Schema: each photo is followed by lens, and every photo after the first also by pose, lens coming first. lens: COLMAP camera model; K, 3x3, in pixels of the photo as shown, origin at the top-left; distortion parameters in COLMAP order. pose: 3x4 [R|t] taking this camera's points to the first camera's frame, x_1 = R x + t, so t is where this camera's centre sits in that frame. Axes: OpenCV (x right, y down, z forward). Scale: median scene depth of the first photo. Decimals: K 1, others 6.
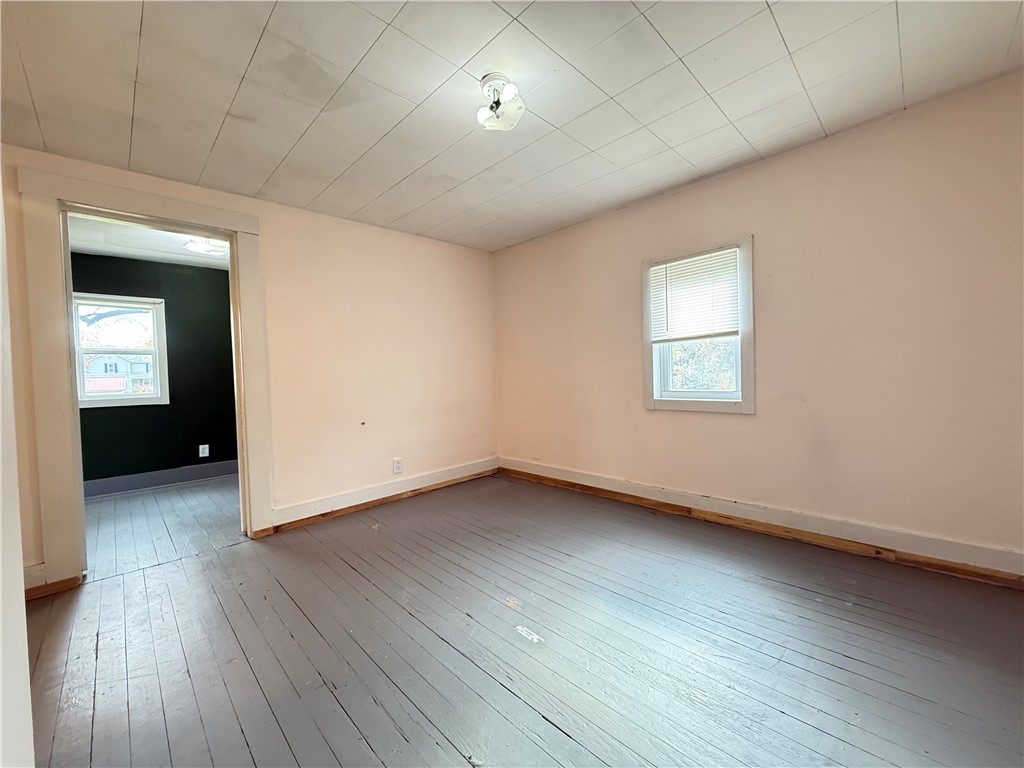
lens RADIAL K [[409.0, 0, 507.2], [0, 409.0, 382.2], [0, 0, 1]] dist [-0.001313, -0.000078]
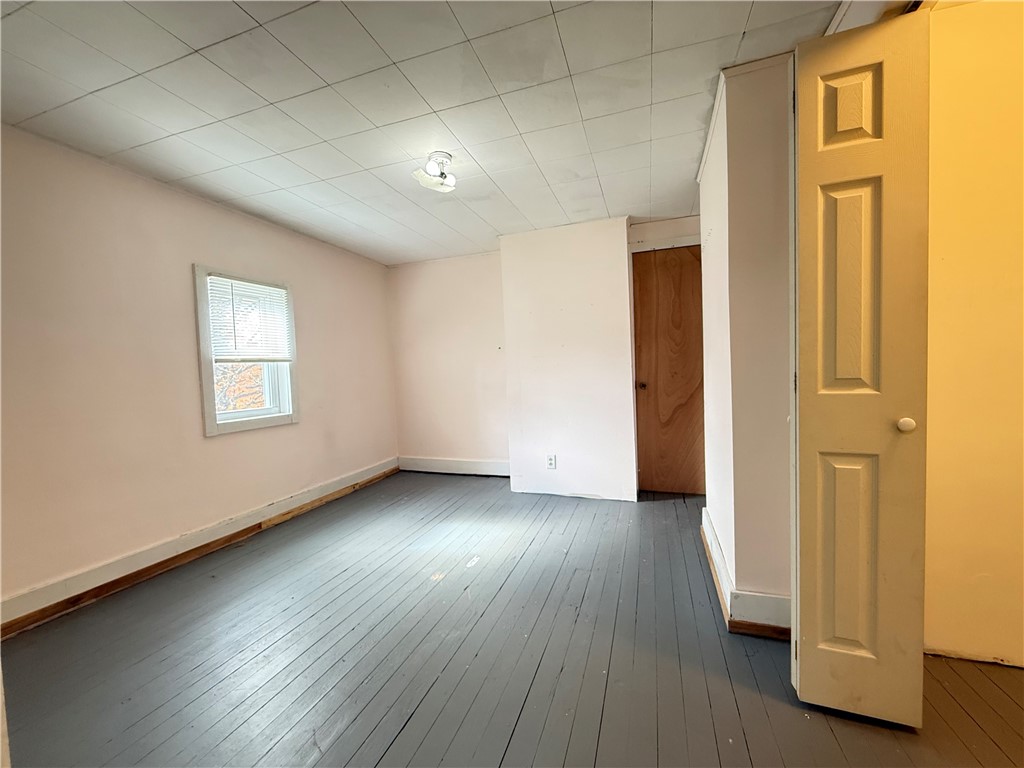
lens RADIAL K [[409.0, 0, 512.1], [0, 409.0, 389.8], [0, 0, 1]] dist [-0.001313, -0.000078]
pose [[-0.450722, 0.001810, 0.892663, -0.781334], [0.068567, 0.997114, 0.032599, -0.019807], [-0.890027, 0.075901, -0.449545, 0.884399]]
